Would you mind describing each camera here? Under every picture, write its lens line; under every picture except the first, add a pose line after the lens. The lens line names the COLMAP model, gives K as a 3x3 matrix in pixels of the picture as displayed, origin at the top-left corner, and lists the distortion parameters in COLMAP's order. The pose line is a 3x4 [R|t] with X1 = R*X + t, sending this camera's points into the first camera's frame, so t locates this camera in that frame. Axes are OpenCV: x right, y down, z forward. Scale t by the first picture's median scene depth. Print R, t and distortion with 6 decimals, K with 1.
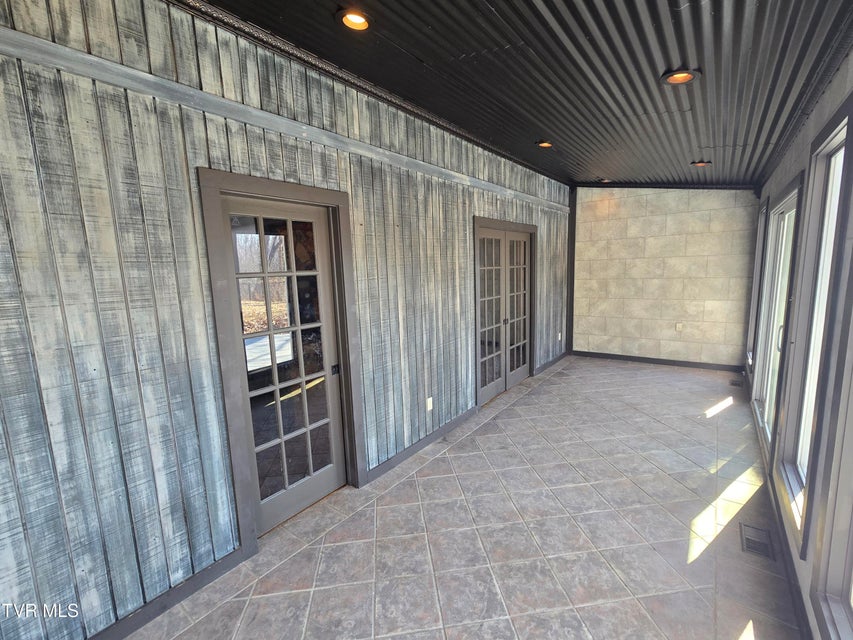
lens RADIAL K [[374.1, 0, 425.3], [0, 374.1, 321.9], [0, 0, 1]] dist [0.000904, 0.001467]
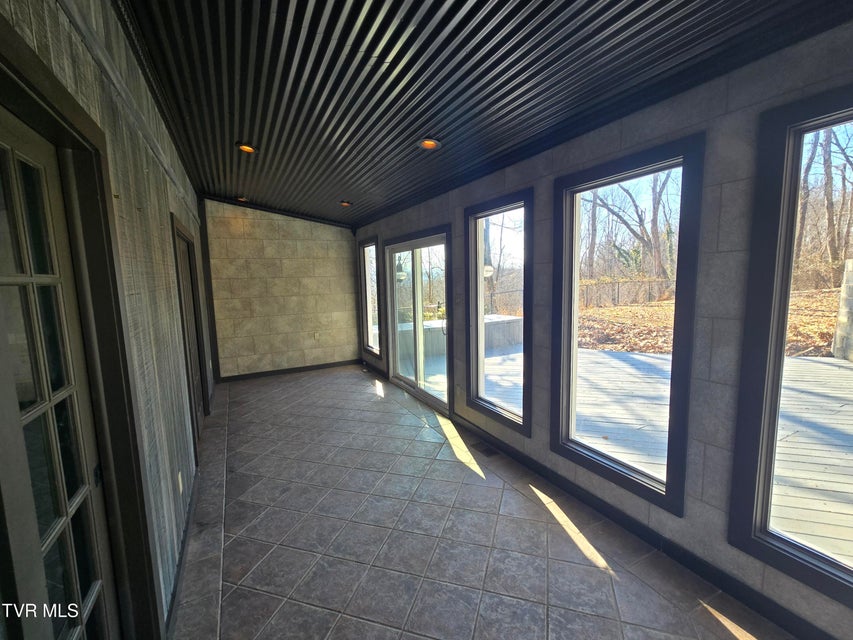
lens RADIAL K [[374.1, 0, 425.3], [0, 374.1, 321.9], [0, 0, 1]] dist [0.000904, 0.001467]
pose [[0.425033, -0.082824, 0.901381, -0.232137], [0.139715, 0.989874, 0.025074, -0.012350], [-0.894330, 0.115279, 0.432301, 0.176629]]
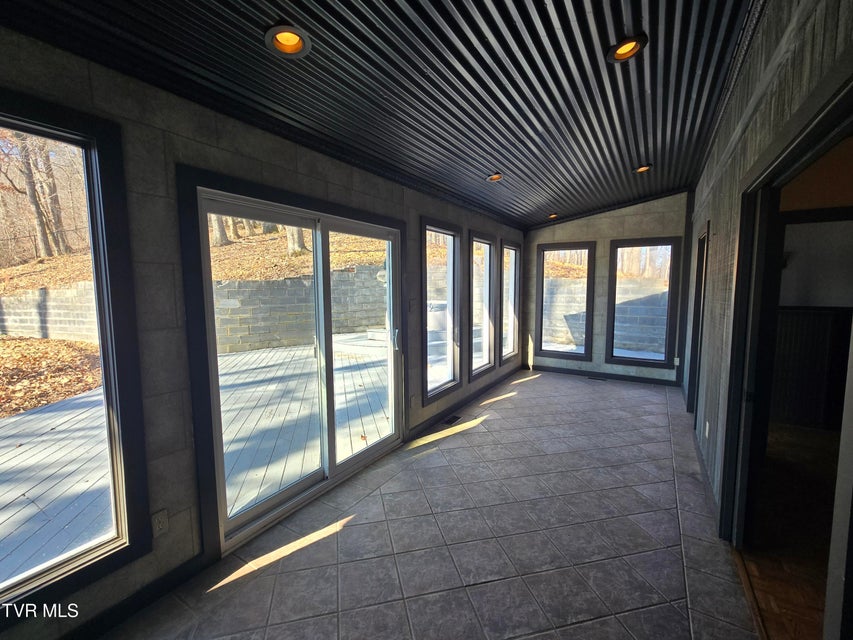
lens RADIAL K [[374.1, 0, 425.3], [0, 374.1, 321.9], [0, 0, 1]] dist [0.000904, 0.001467]
pose [[-0.992485, 0.053349, -0.110124, 0.448490], [0.025949, 0.971249, 0.236649, -0.149121], [0.119583, 0.232013, -0.965334, 1.030334]]
